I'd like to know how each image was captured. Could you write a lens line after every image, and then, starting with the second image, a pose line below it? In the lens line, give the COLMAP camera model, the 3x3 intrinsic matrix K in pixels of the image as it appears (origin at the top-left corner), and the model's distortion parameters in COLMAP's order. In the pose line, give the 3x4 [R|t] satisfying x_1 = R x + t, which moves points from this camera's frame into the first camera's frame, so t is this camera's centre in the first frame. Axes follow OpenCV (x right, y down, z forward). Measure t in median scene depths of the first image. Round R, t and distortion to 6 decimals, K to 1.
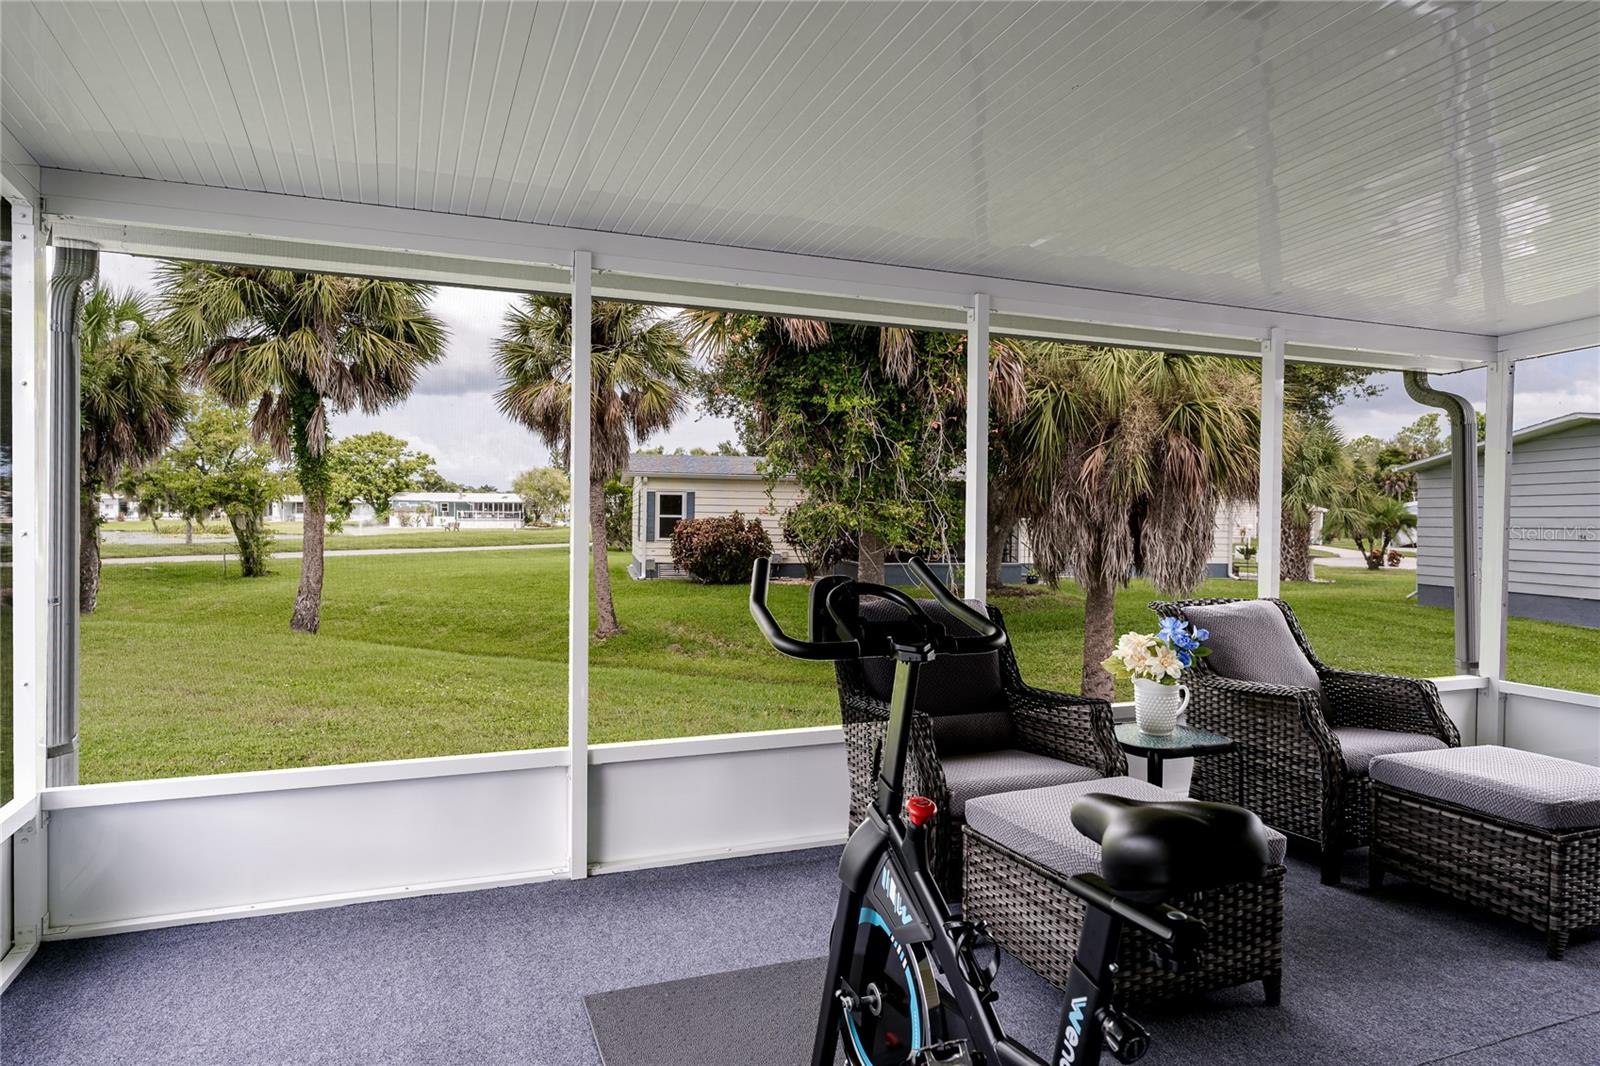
lens RADIAL K [[976.9, 0, 800.0], [0, 976.9, 533.0], [0, 0, 1]] dist [-0.002405, -0.000130]
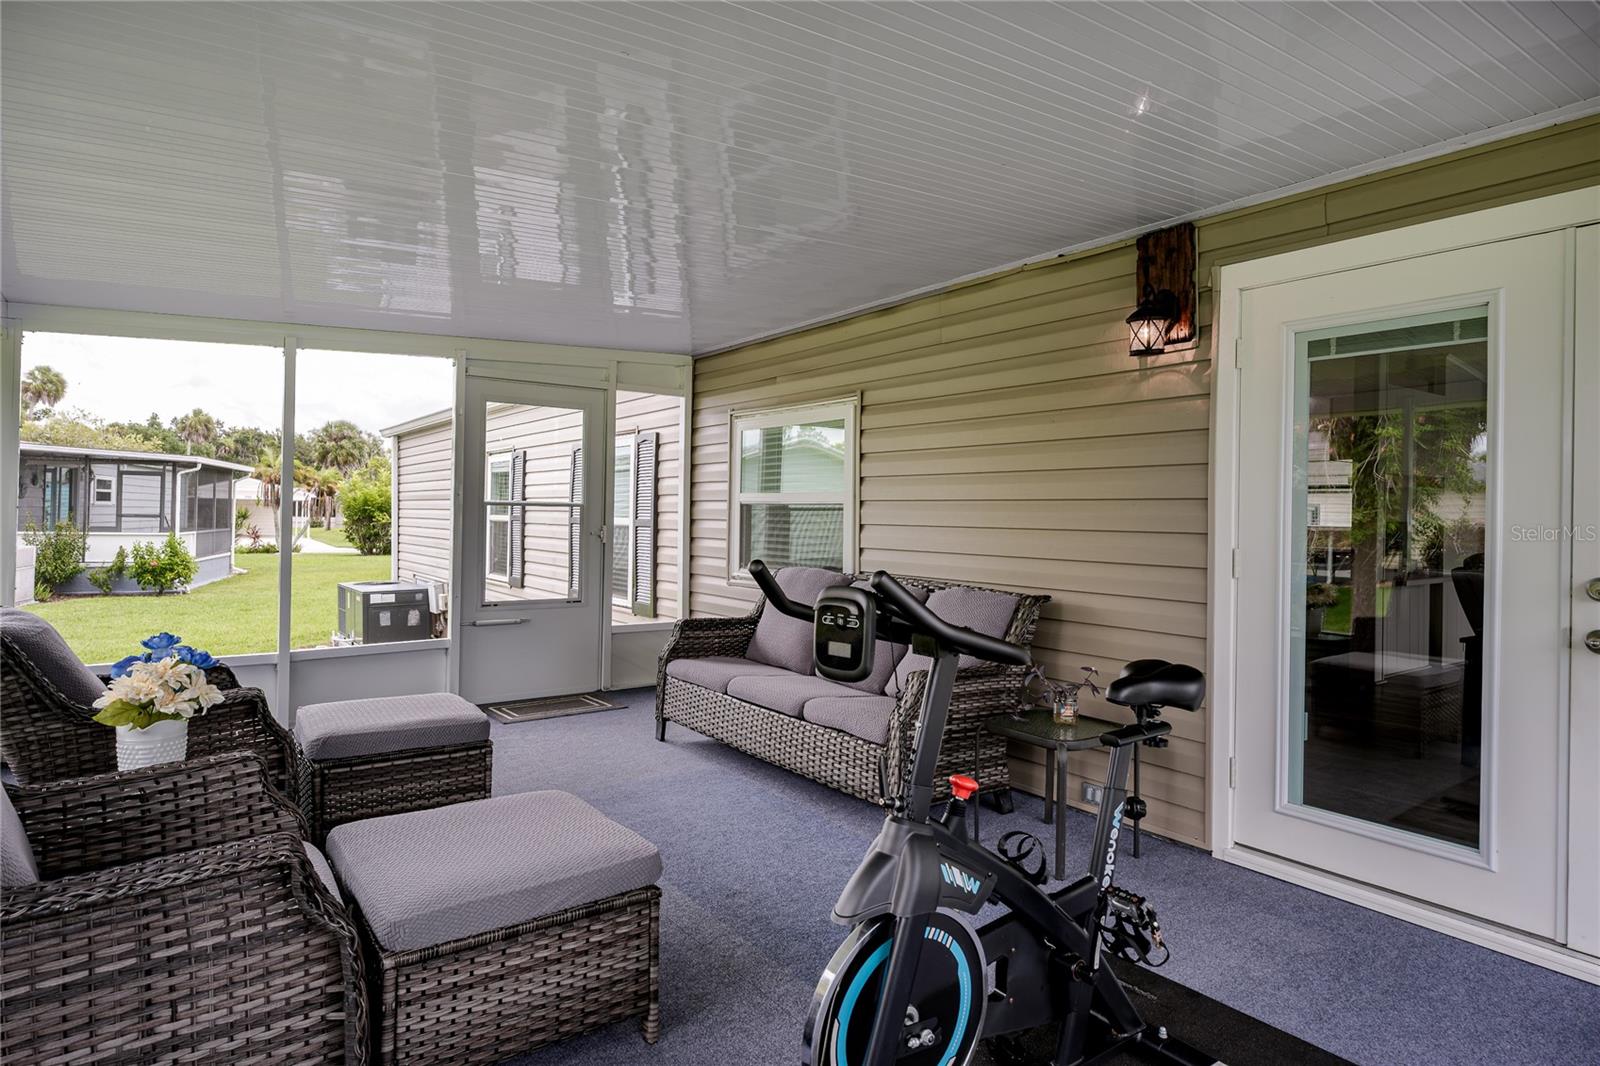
lens RADIAL K [[885.0, 0, 795.2], [0, 885.0, 517.0], [0, 0, 1]] dist [-0.006598, 0.000485]
pose [[-0.223166, -0.016908, 0.974634, -0.487901], [-0.006861, 0.999852, 0.015774, -0.019988], [-0.974756, -0.003167, -0.223249, 0.862339]]
